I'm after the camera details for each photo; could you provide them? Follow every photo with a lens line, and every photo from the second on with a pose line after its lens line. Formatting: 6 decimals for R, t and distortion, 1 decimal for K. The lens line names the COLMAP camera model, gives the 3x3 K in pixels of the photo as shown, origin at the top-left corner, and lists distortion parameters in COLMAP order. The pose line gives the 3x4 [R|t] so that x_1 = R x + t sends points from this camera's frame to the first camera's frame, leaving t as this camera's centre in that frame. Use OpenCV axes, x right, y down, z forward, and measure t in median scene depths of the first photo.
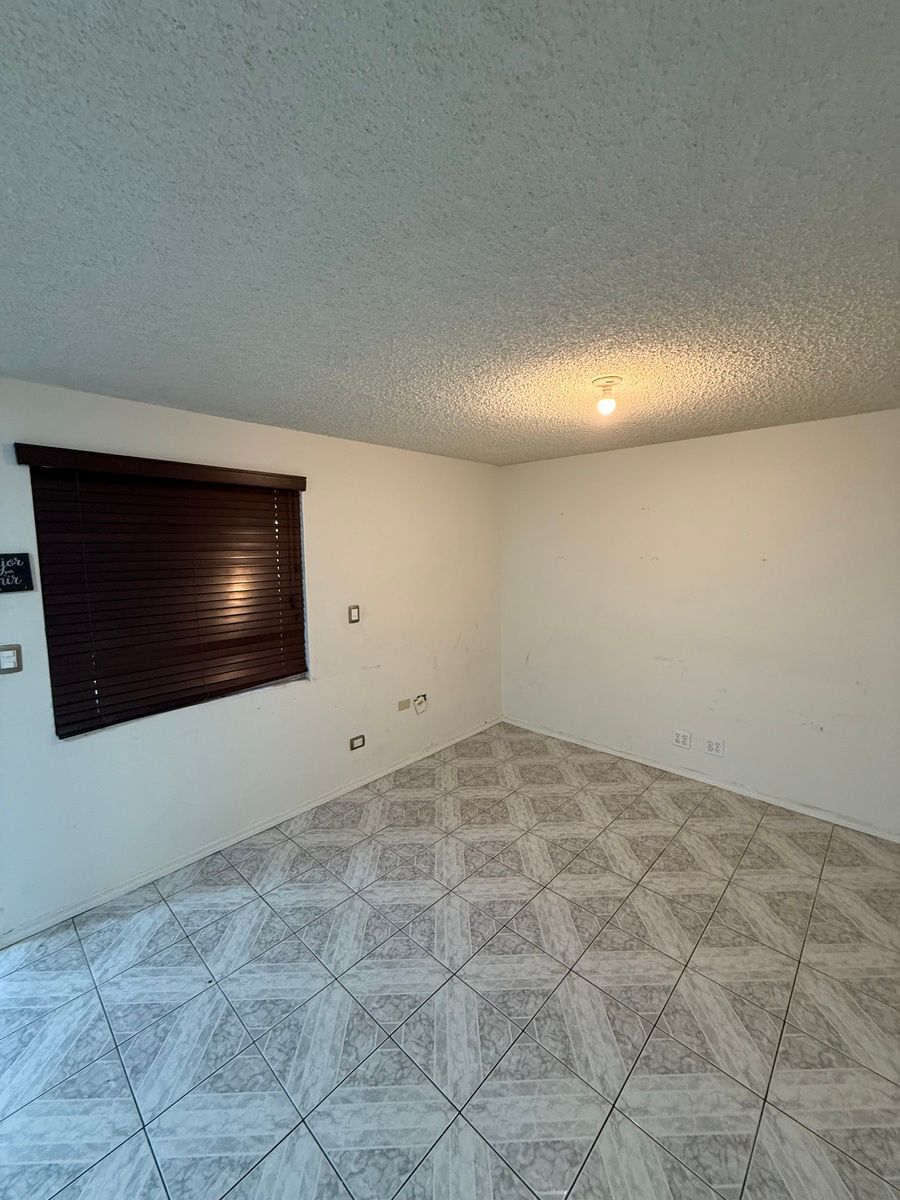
lens RADIAL K [[477.6, 0, 451.4], [0, 477.6, 595.3], [0, 0, 1]] dist [-0.001781, 0.000275]
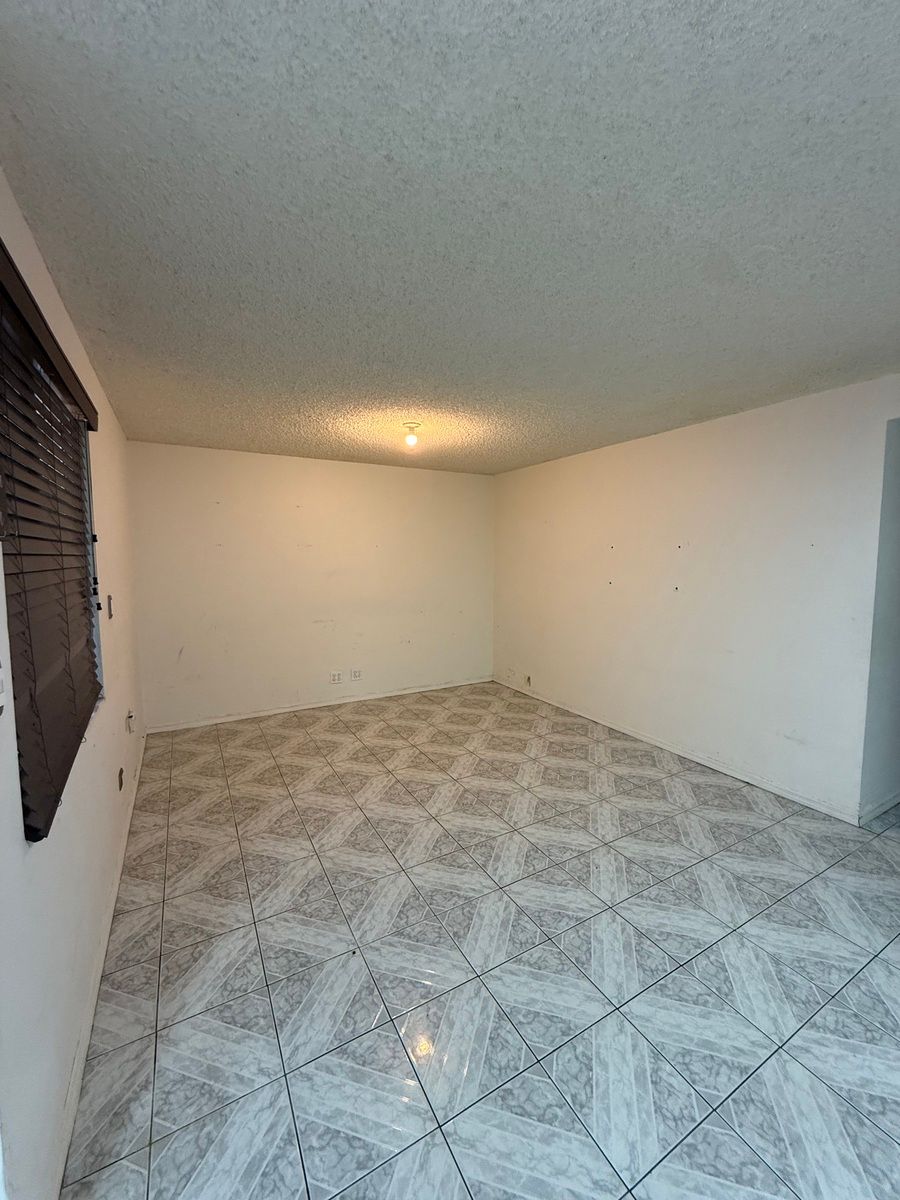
lens RADIAL K [[477.6, 0, 451.4], [0, 477.6, 595.3], [0, 0, 1]] dist [-0.001781, 0.000275]
pose [[0.295456, -0.069934, 0.952793, -0.916058], [0.097472, 0.994319, 0.042756, 0.050967], [-0.950371, 0.080238, 0.300594, 0.325752]]
